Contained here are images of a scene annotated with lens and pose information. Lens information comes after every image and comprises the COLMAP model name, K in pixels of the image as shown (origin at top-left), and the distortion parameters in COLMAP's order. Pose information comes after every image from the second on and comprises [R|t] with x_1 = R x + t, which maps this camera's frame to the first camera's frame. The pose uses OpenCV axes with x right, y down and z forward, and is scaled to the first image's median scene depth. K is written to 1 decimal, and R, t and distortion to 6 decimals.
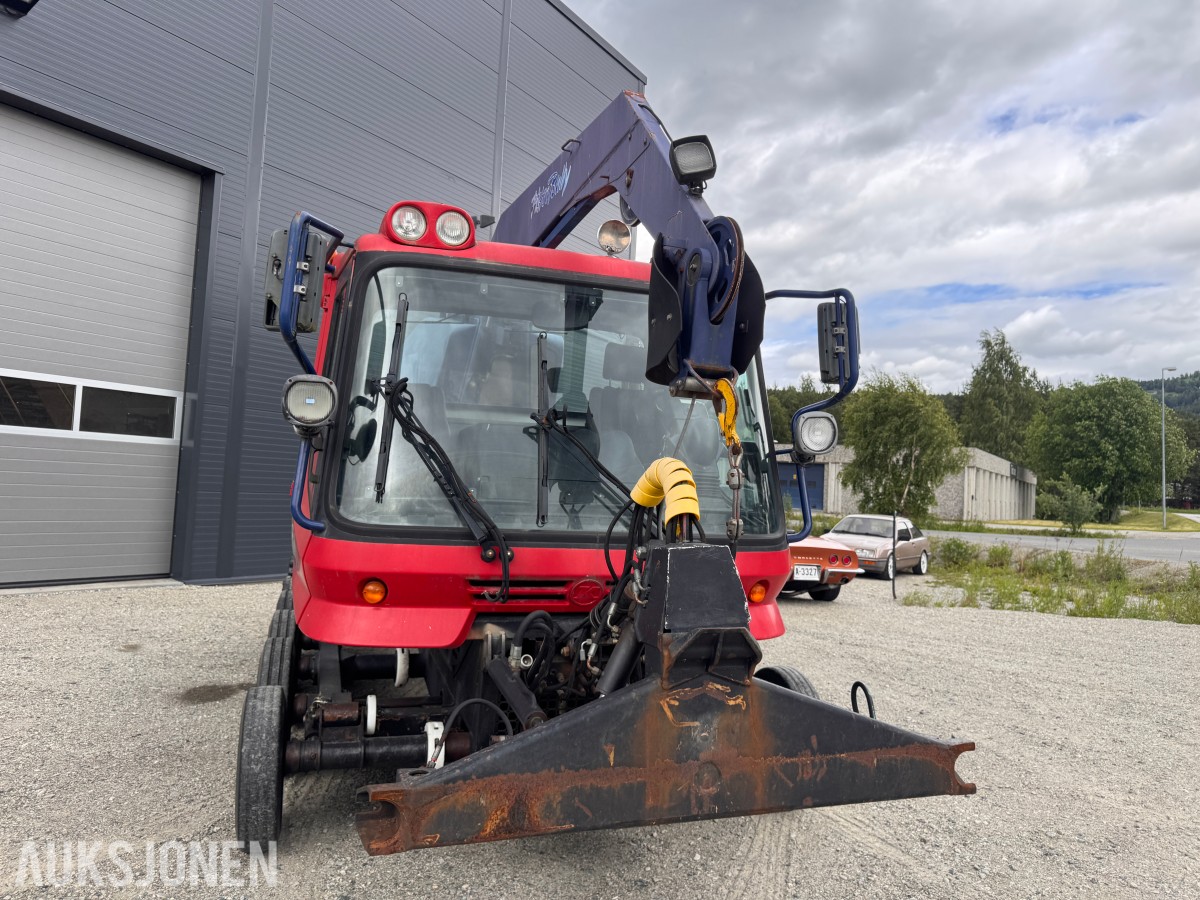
lens RADIAL K [[847.9, 0, 620.7], [0, 847.9, 455.3], [0, 0, 1]] dist [0.043472, -0.052843]
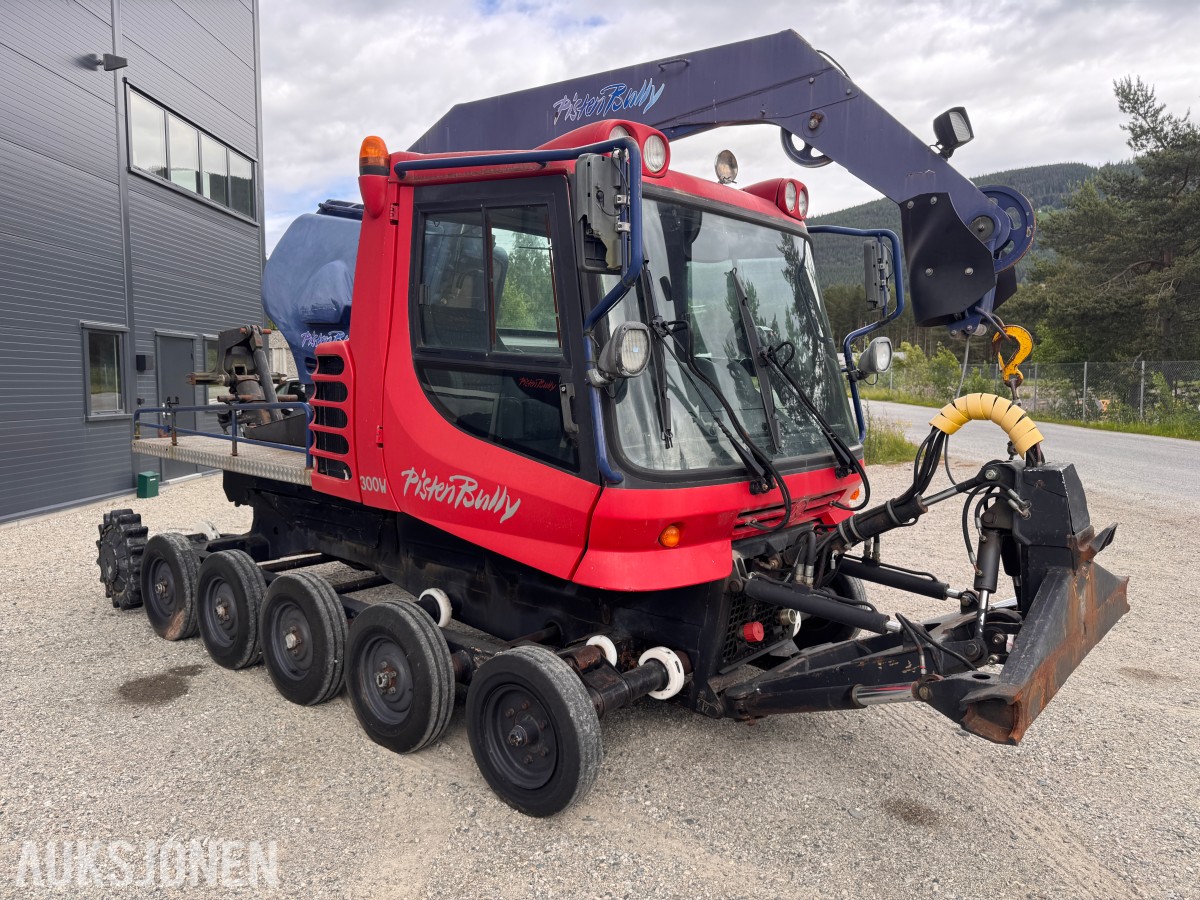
lens RADIAL K [[847.9, 0, 620.7], [0, 847.9, 455.3], [0, 0, 1]] dist [0.043472, -0.052843]
pose [[0.853020, -0.092114, 0.513685, -0.831170], [0.021478, 0.989662, 0.141800, -0.075724], [-0.521436, -0.109925, 0.846180, 0.191155]]
